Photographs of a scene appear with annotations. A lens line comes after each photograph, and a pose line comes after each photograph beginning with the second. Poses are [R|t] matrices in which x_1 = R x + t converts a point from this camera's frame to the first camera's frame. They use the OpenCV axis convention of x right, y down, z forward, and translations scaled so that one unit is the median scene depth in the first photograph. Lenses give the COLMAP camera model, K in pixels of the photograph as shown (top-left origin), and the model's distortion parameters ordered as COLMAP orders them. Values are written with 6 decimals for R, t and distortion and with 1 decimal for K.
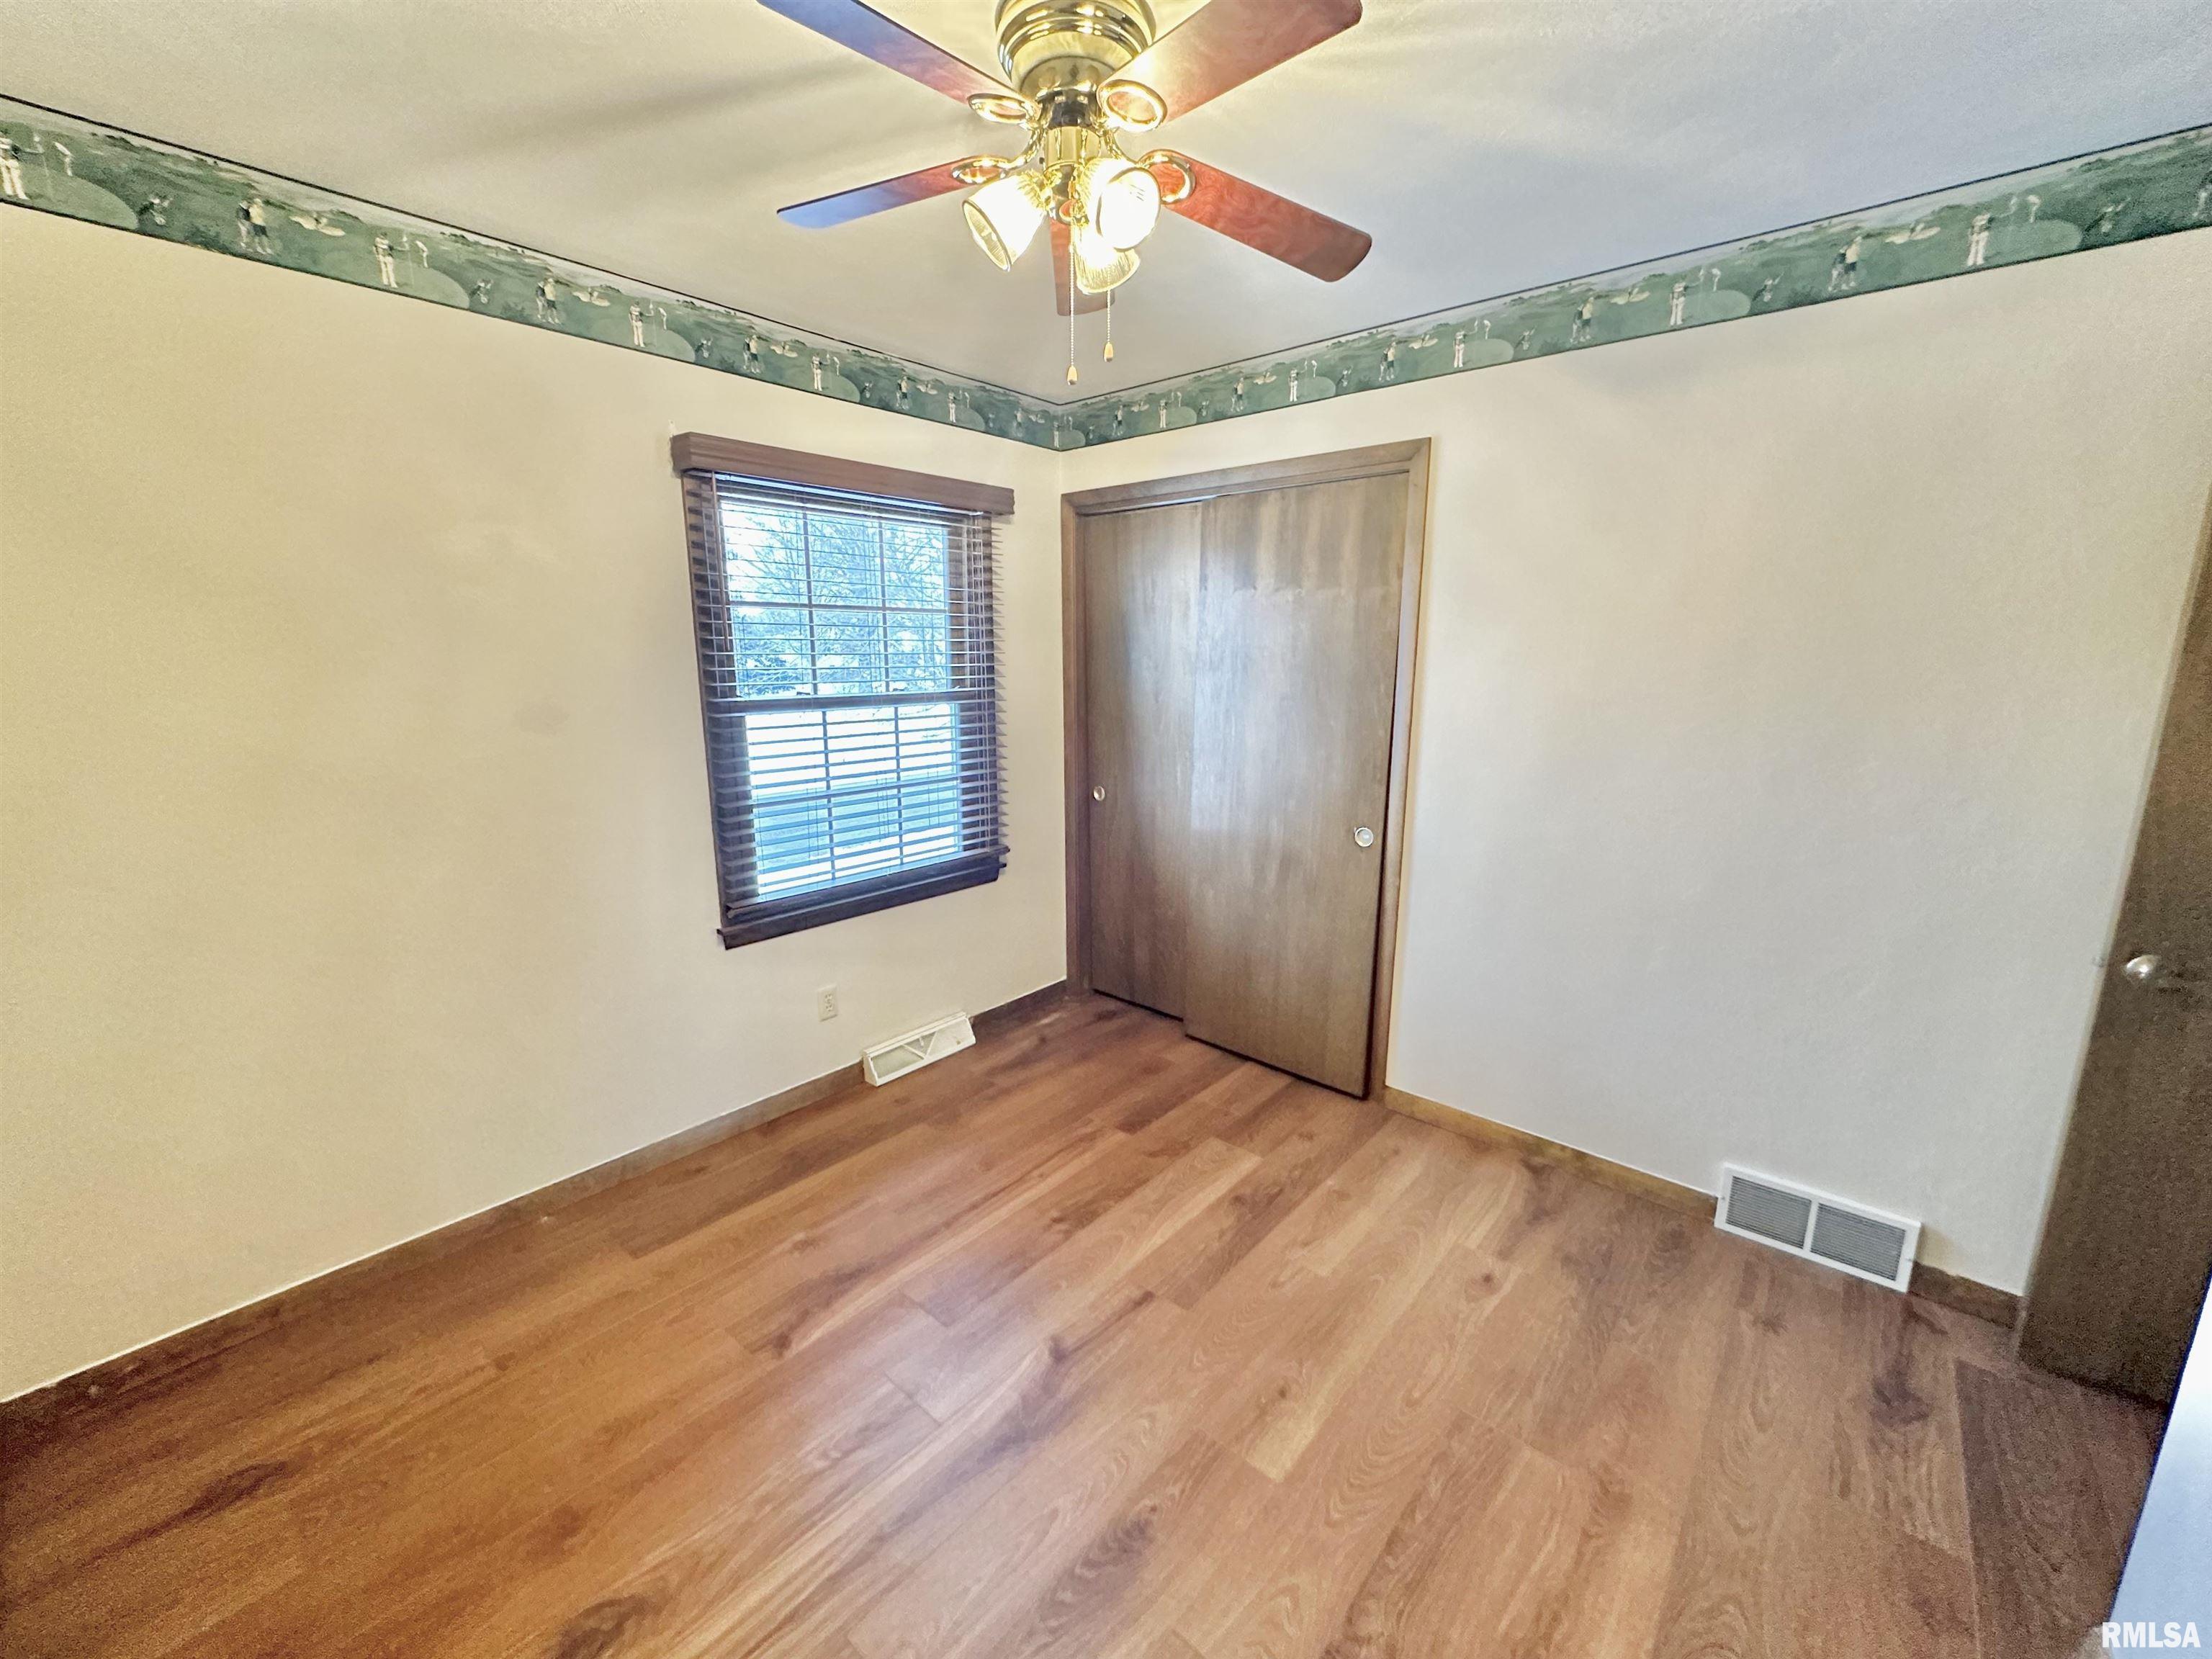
lens RADIAL K [[881.5, 0, 1097.5], [0, 881.5, 827.8], [0, 0, 1]] dist [-0.004322, 0.001615]
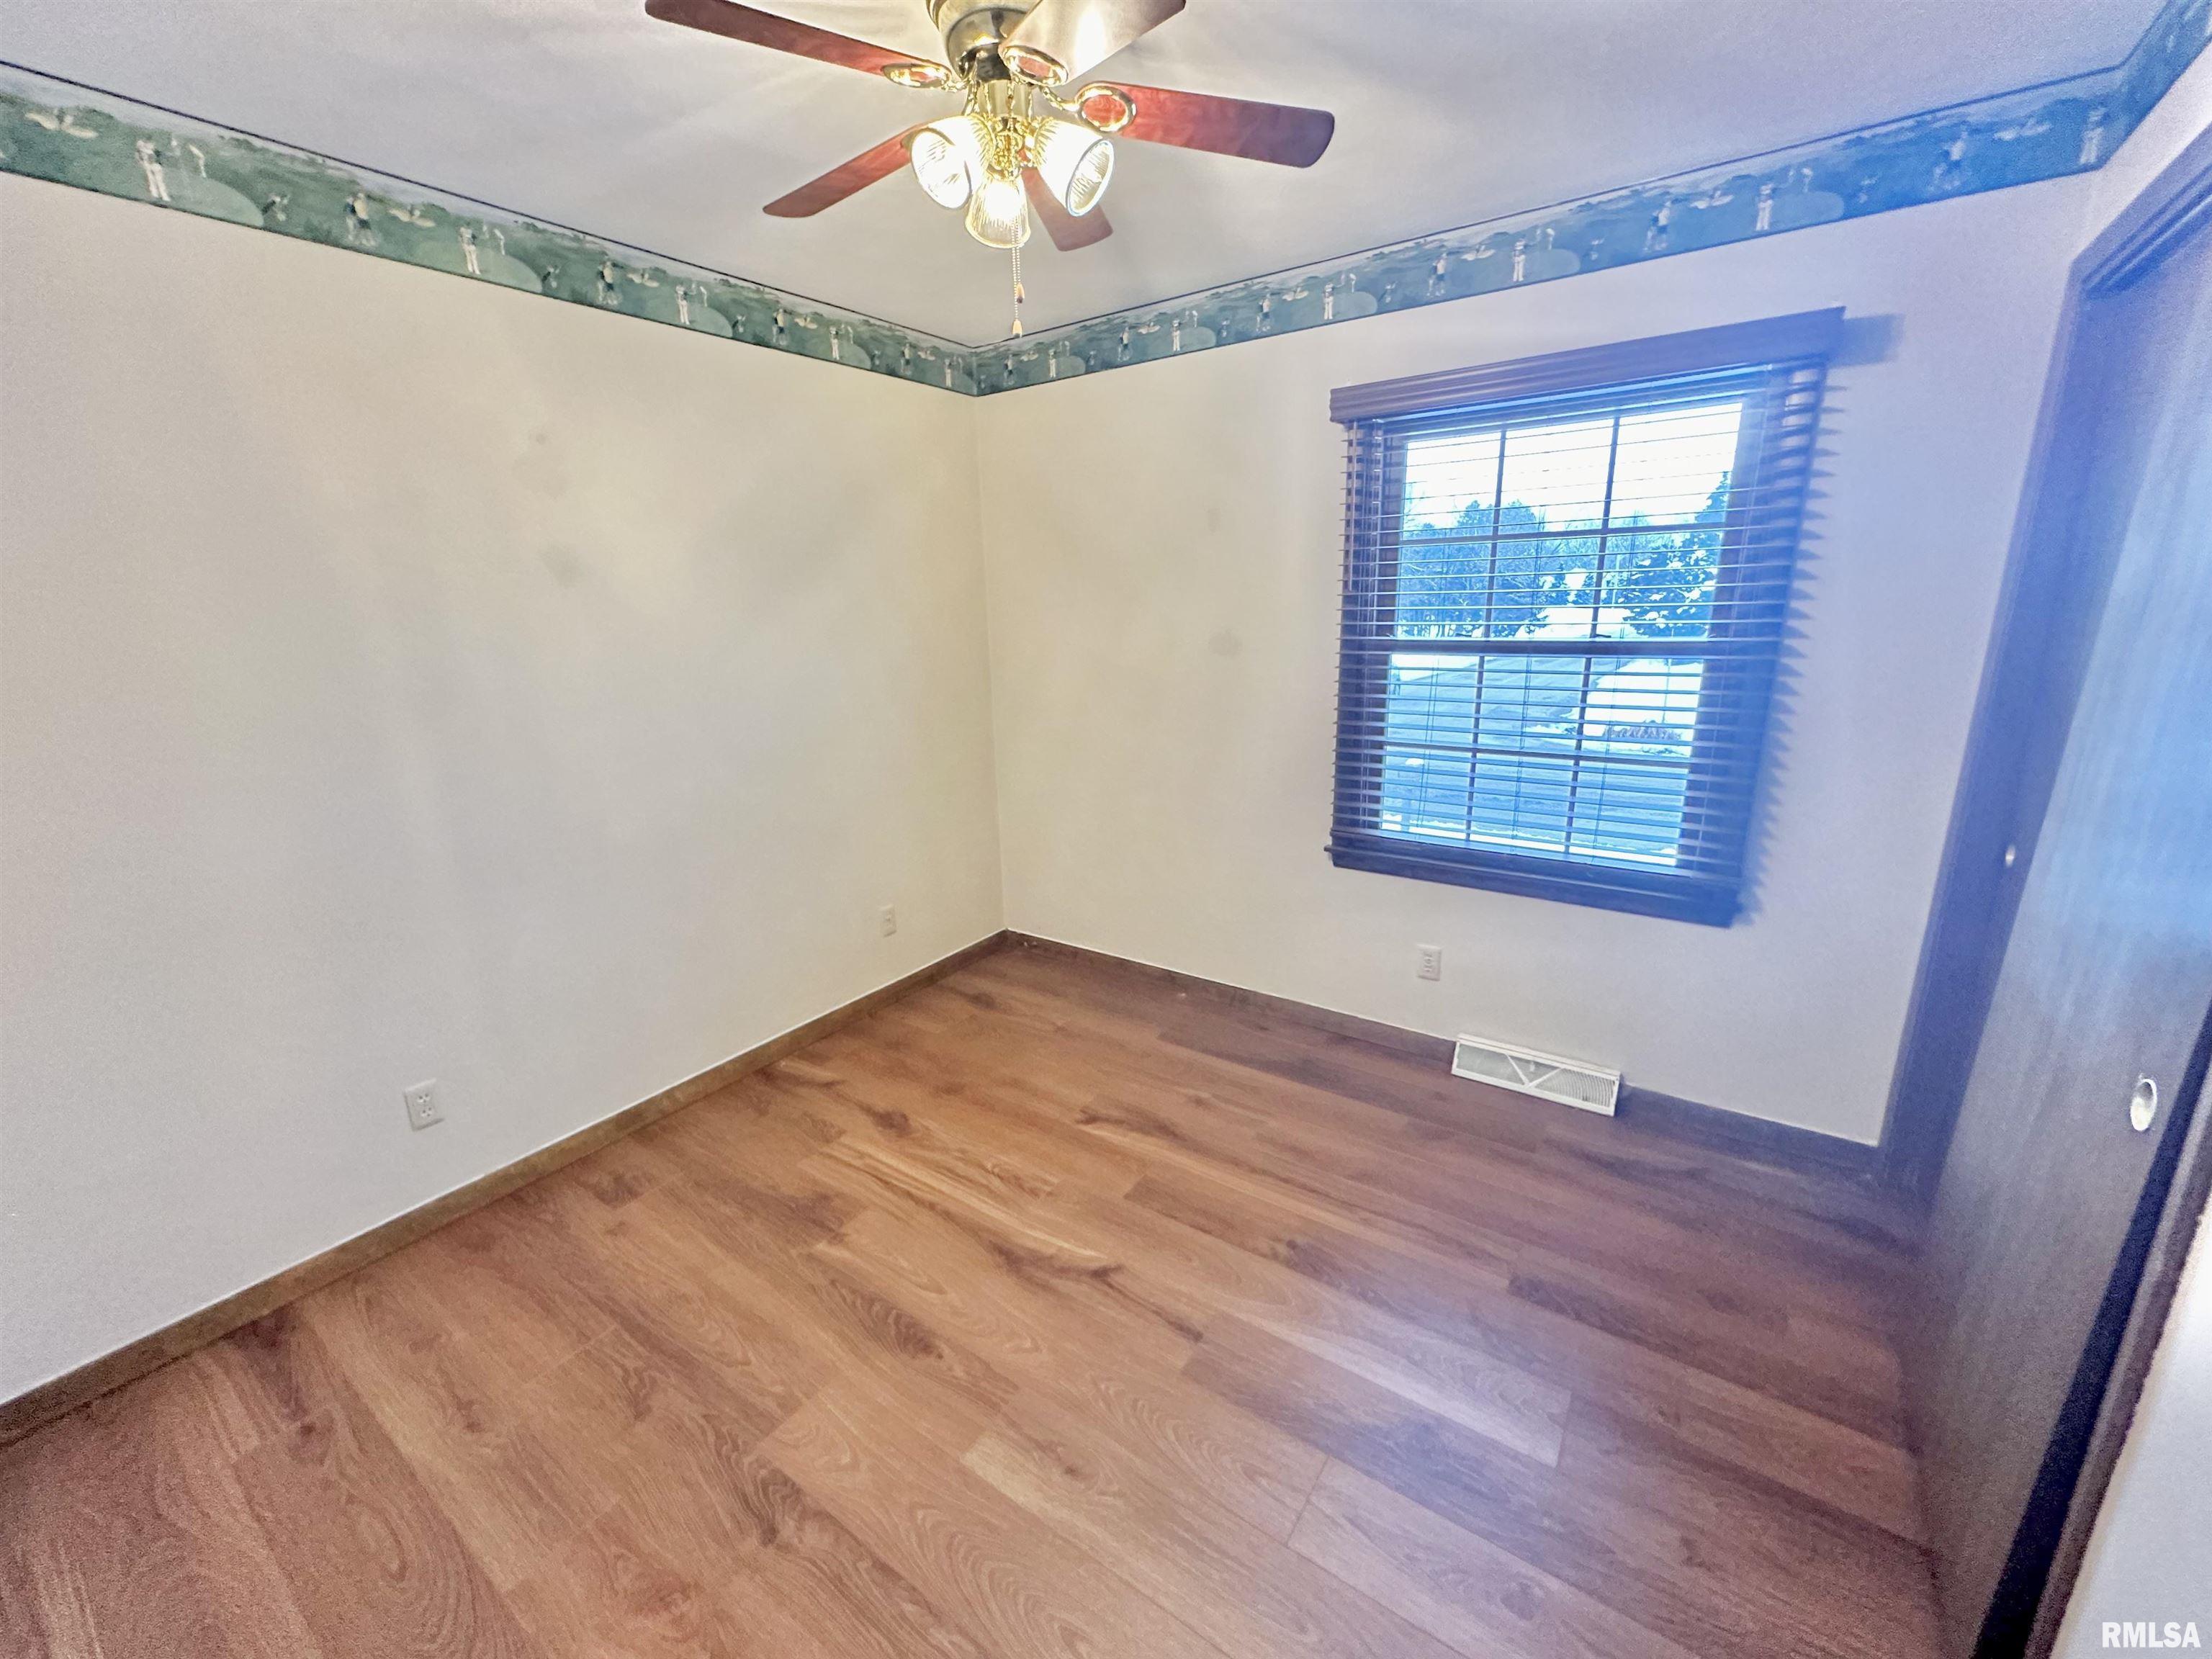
lens RADIAL K [[881.5, 0, 1105.8], [0, 881.5, 823.8], [0, 0, 1]] dist [-0.004322, 0.001615]
pose [[0.112320, 0.247011, -0.962481, 0.596771], [-0.172862, 0.958698, 0.225867, -0.111996], [0.978521, 0.141007, 0.150379, 0.547294]]
